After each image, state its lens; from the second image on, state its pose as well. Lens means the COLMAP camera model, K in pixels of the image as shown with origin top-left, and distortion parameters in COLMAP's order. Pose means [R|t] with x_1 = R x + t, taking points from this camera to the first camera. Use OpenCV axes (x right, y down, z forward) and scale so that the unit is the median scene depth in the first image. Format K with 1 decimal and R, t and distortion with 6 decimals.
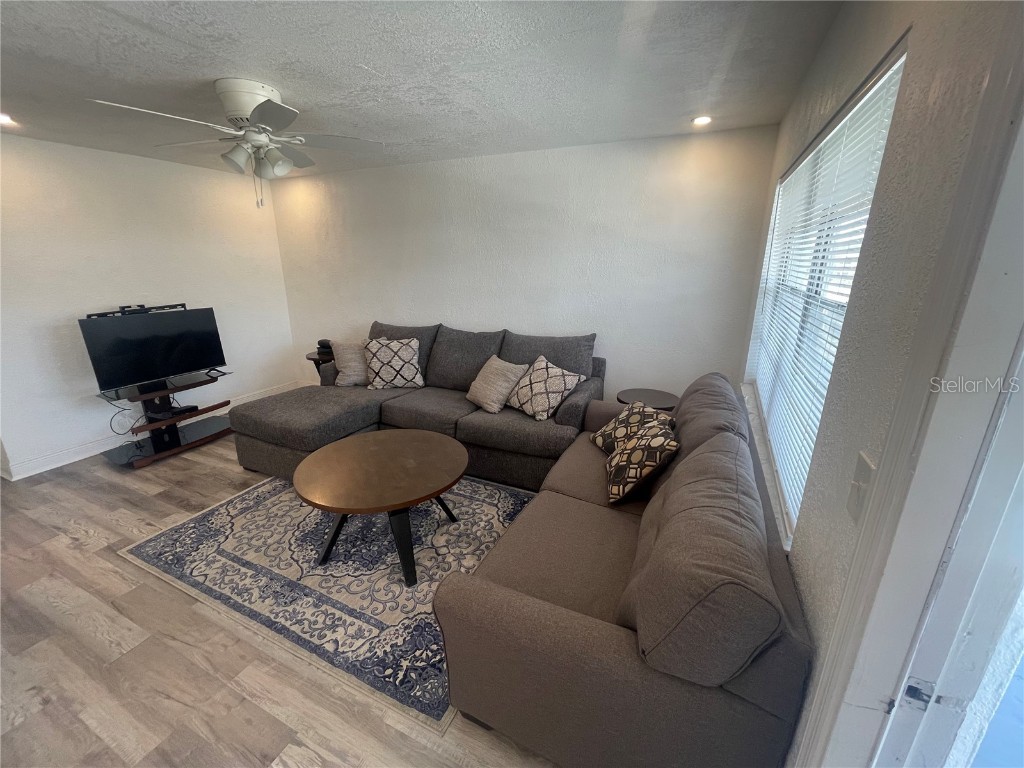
lens RADIAL K [[413.4, 0, 516.8], [0, 413.4, 380.3], [0, 0, 1]] dist [-0.000625, -0.001833]
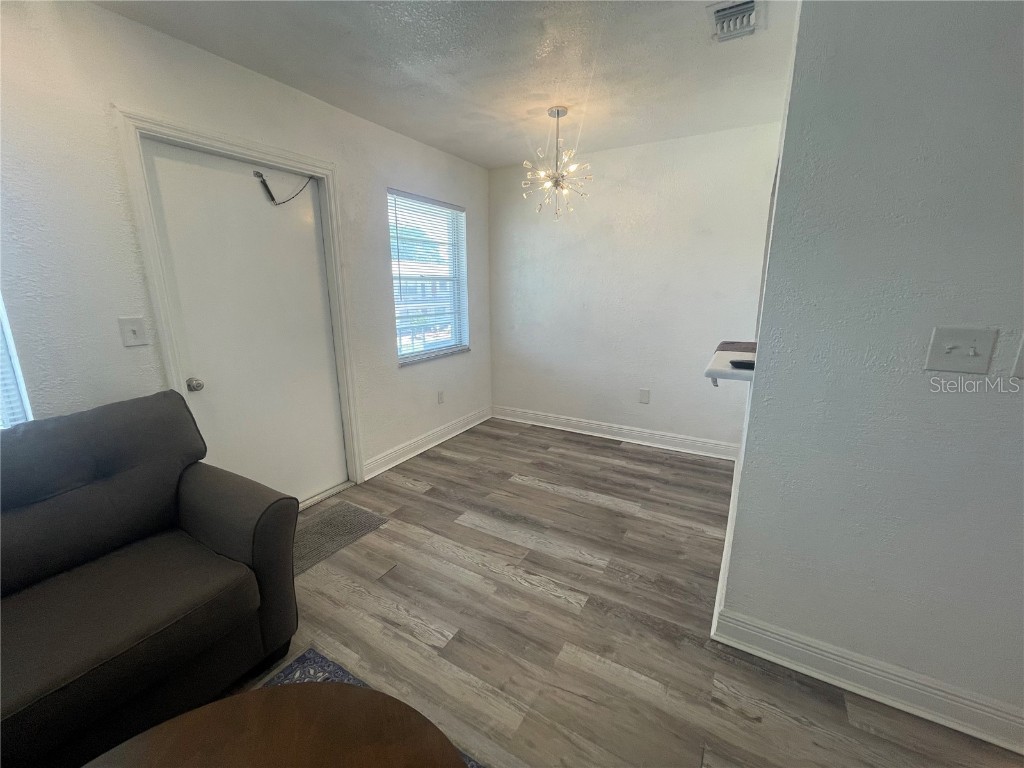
lens RADIAL K [[413.4, 0, 511.0], [0, 413.4, 385.2], [0, 0, 1]] dist [-0.000625, -0.001833]
pose [[-0.994603, -0.025242, 0.100632, -0.619678], [0.027823, 0.869533, 0.493091, -0.225592], [-0.099950, 0.493230, -0.864138, 1.193969]]
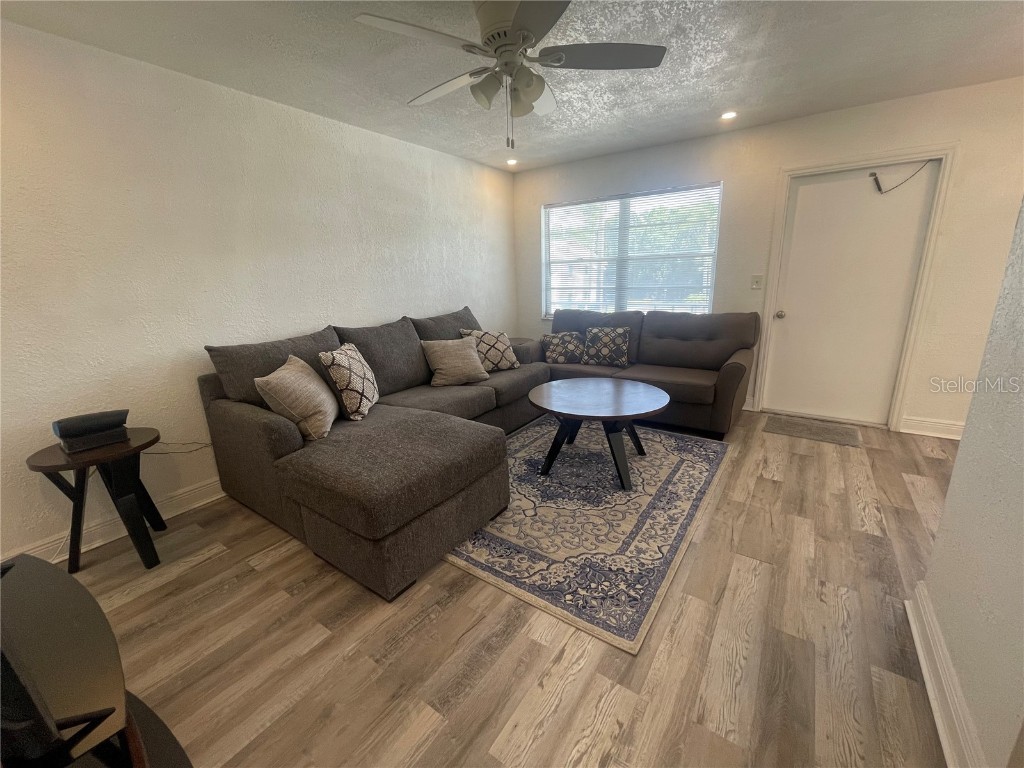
lens RADIAL K [[413.4, 0, 516.3], [0, 413.4, 386.3], [0, 0, 1]] dist [-0.000625, -0.001833]
pose [[0.175808, -0.267600, 0.947355, -1.797035], [0.304644, 0.929893, 0.206133, -0.175406], [-0.936100, 0.252366, 0.245005, 1.105440]]
